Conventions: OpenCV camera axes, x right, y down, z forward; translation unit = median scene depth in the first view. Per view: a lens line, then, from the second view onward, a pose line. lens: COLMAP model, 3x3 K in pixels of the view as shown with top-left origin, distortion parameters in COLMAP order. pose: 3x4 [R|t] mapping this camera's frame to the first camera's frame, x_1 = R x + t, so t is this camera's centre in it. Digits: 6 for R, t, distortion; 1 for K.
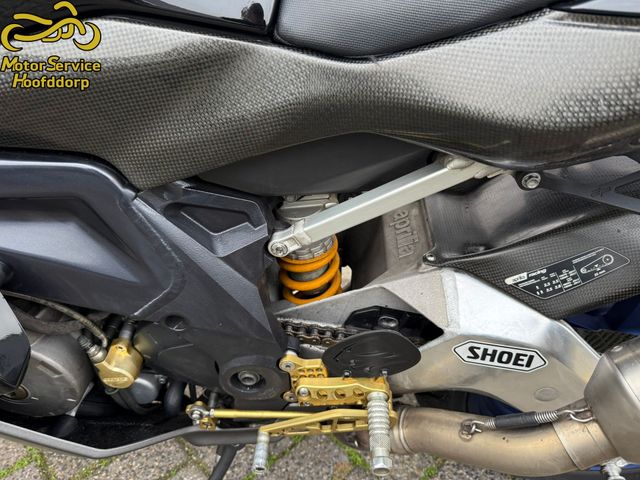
lens RADIAL K [[446.9, 0, 320.0], [0, 446.9, 240.0], [0, 0, 1]] dist [0.009561, -0.002651]
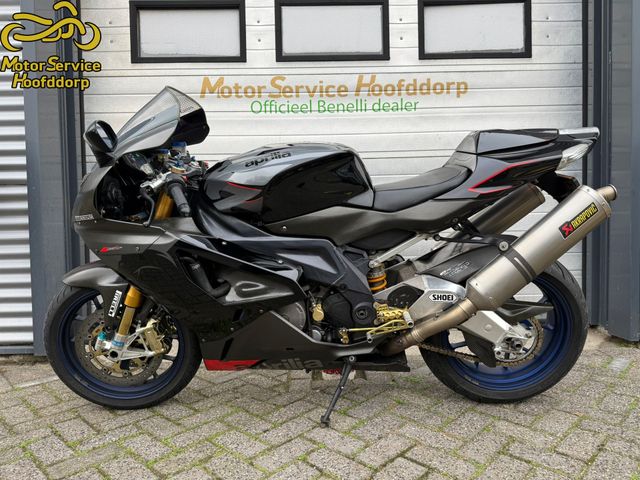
lens RADIAL K [[446.9, 0, 320.0], [0, 446.9, 240.0], [0, 0, 1]] dist [0.009561, -0.002651]
pose [[0.998807, -0.043773, 0.021632, -0.514052], [0.048813, 0.905573, -0.421372, 1.172284], [-0.001145, 0.421925, 0.906630, -2.027323]]
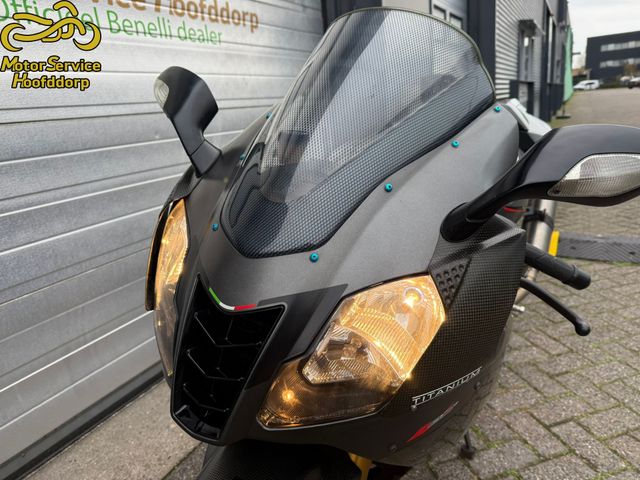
lens RADIAL K [[457.2, 0, 320.0], [0, 457.2, 240.0], [0, 0, 1]] dist [-0.005936, -0.006026]
pose [[0.468435, -0.301088, 0.830611, -2.882369], [0.490214, 0.870722, 0.039164, -0.723731], [-0.735023, 0.388831, 0.555474, 0.027677]]
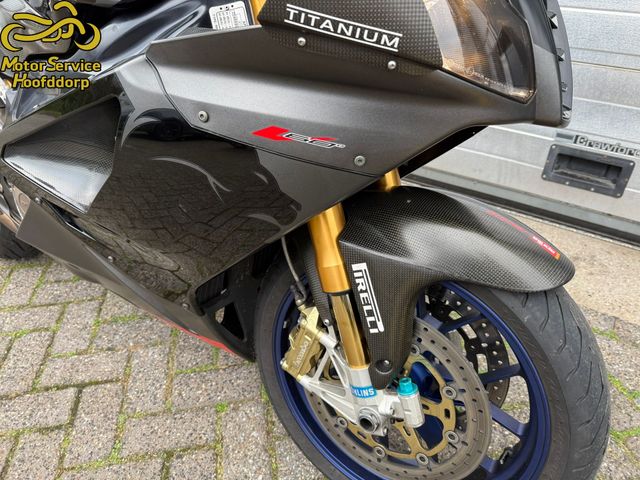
lens RADIAL K [[457.2, 0, 320.0], [0, 457.2, 240.0], [0, 0, 1]] dist [-0.005936, -0.006026]
pose [[0.829365, 0.299613, -0.471579, 1.830905], [-0.251816, 0.953917, 0.163192, -0.124910], [0.498741, -0.016594, 0.866592, -0.264402]]
